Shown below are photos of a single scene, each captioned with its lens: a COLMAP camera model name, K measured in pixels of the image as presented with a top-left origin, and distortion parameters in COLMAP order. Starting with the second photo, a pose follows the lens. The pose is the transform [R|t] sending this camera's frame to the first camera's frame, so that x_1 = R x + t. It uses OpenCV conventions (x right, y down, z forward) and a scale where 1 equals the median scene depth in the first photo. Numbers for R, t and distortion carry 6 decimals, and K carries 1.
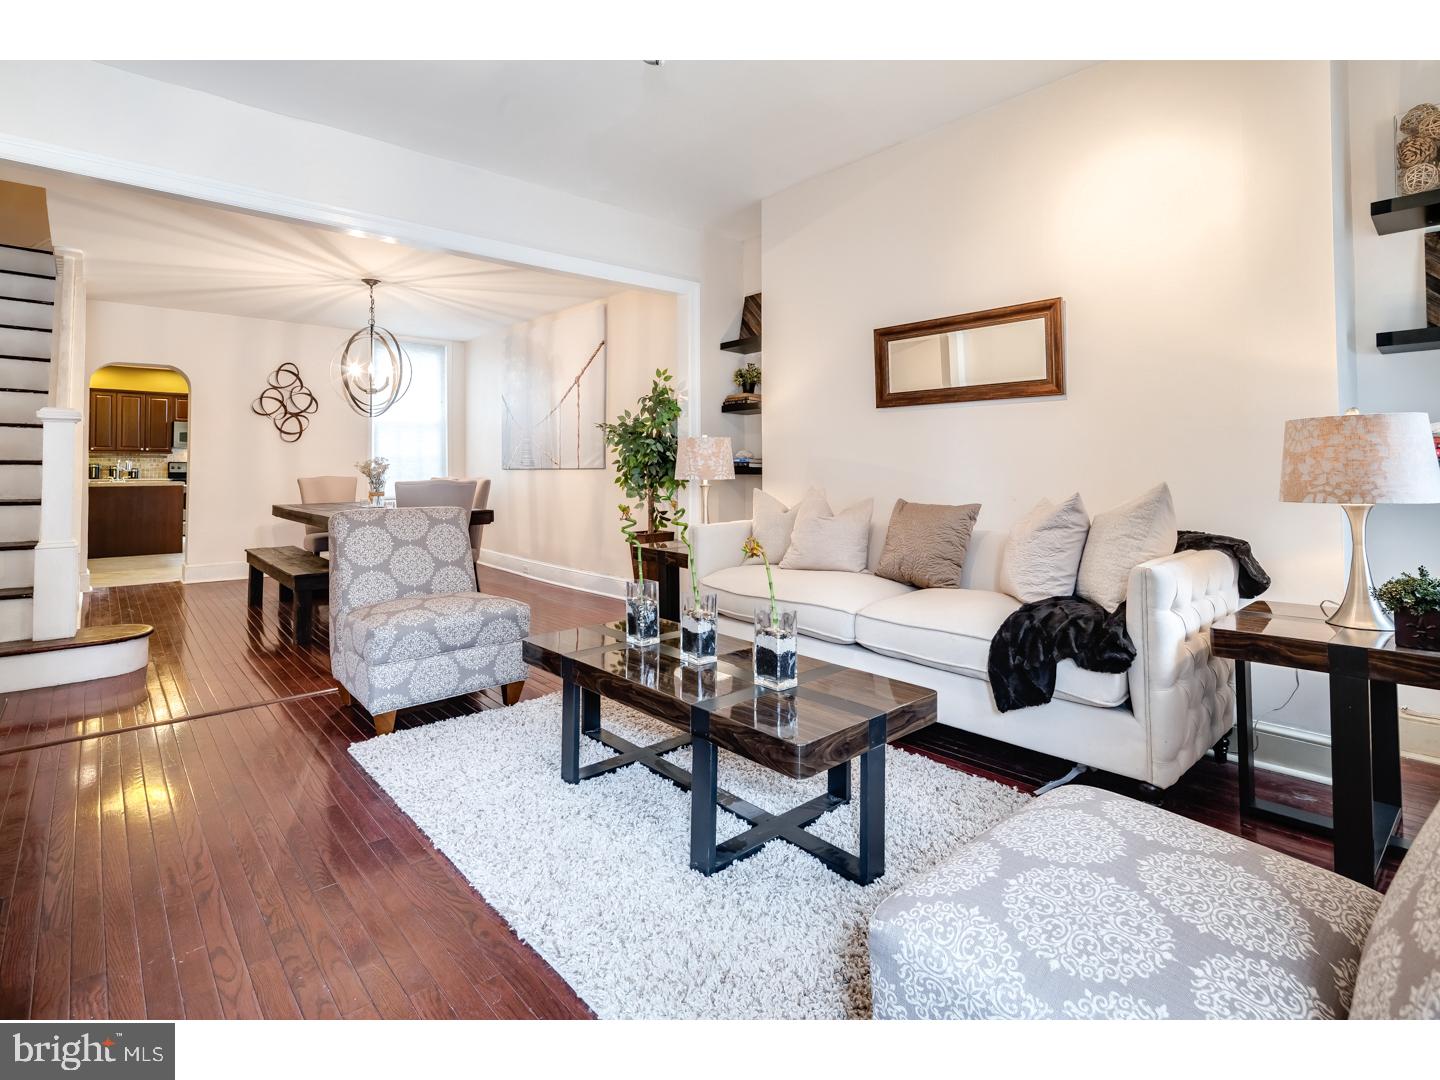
lens RADIAL K [[699.1, 0, 715.7], [0, 699.1, 453.8], [0, 0, 1]] dist [0.001947, -0.004423]
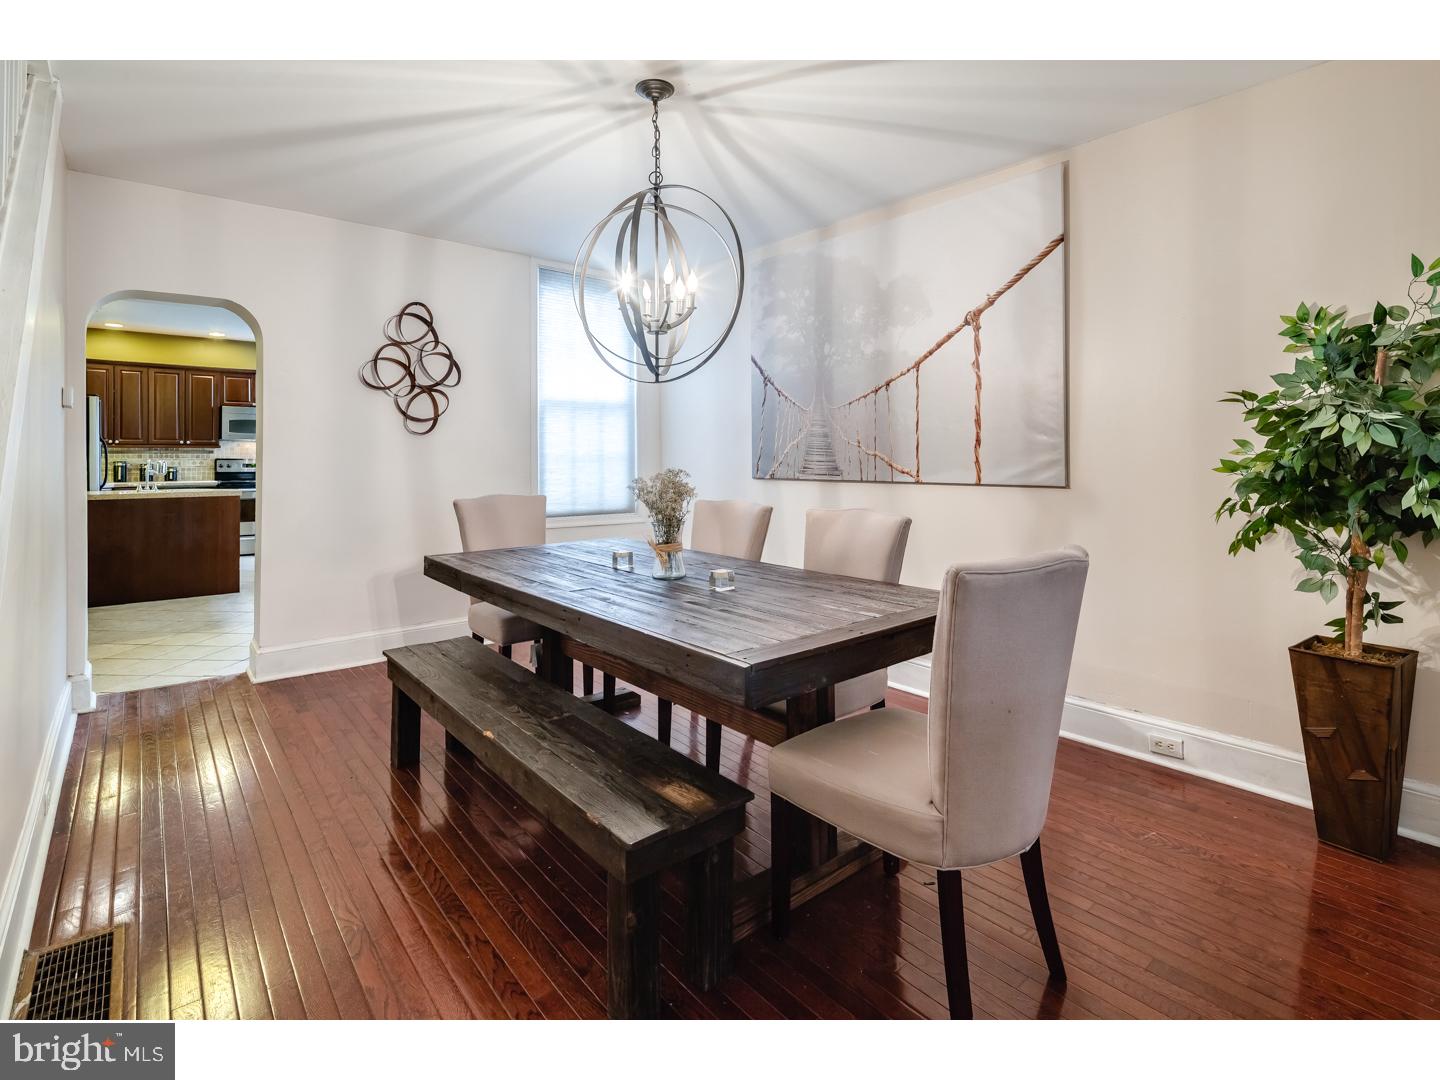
lens RADIAL K [[699.1, 0, 715.7], [0, 699.1, 453.8], [0, 0, 1]] dist [0.001947, -0.004423]
pose [[0.999362, -0.000444, -0.035720, -0.481953], [0.001079, 0.999842, 0.017754, -0.015318], [0.035707, -0.017781, 0.999204, 0.590951]]
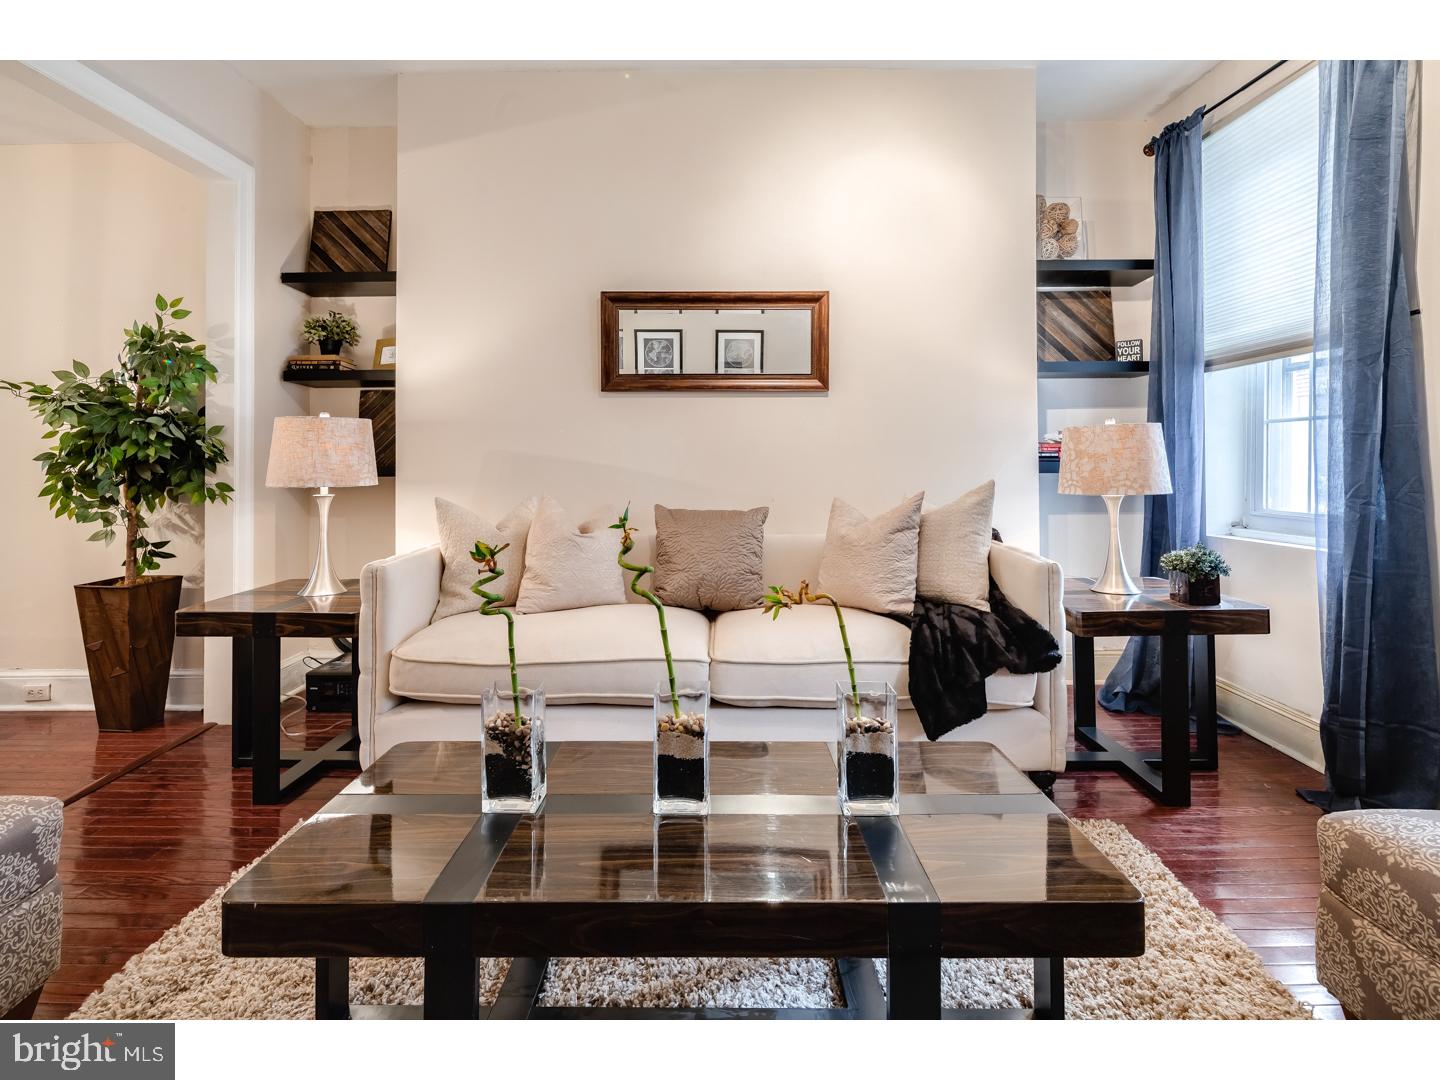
lens RADIAL K [[699.1, 0, 715.7], [0, 699.1, 453.8], [0, 0, 1]] dist [0.001947, -0.004423]
pose [[0.676357, 0.014569, 0.736430, -0.189507], [-0.013895, 0.999879, -0.007020, 0.006638], [-0.736443, -0.005485, 0.676477, 0.265946]]
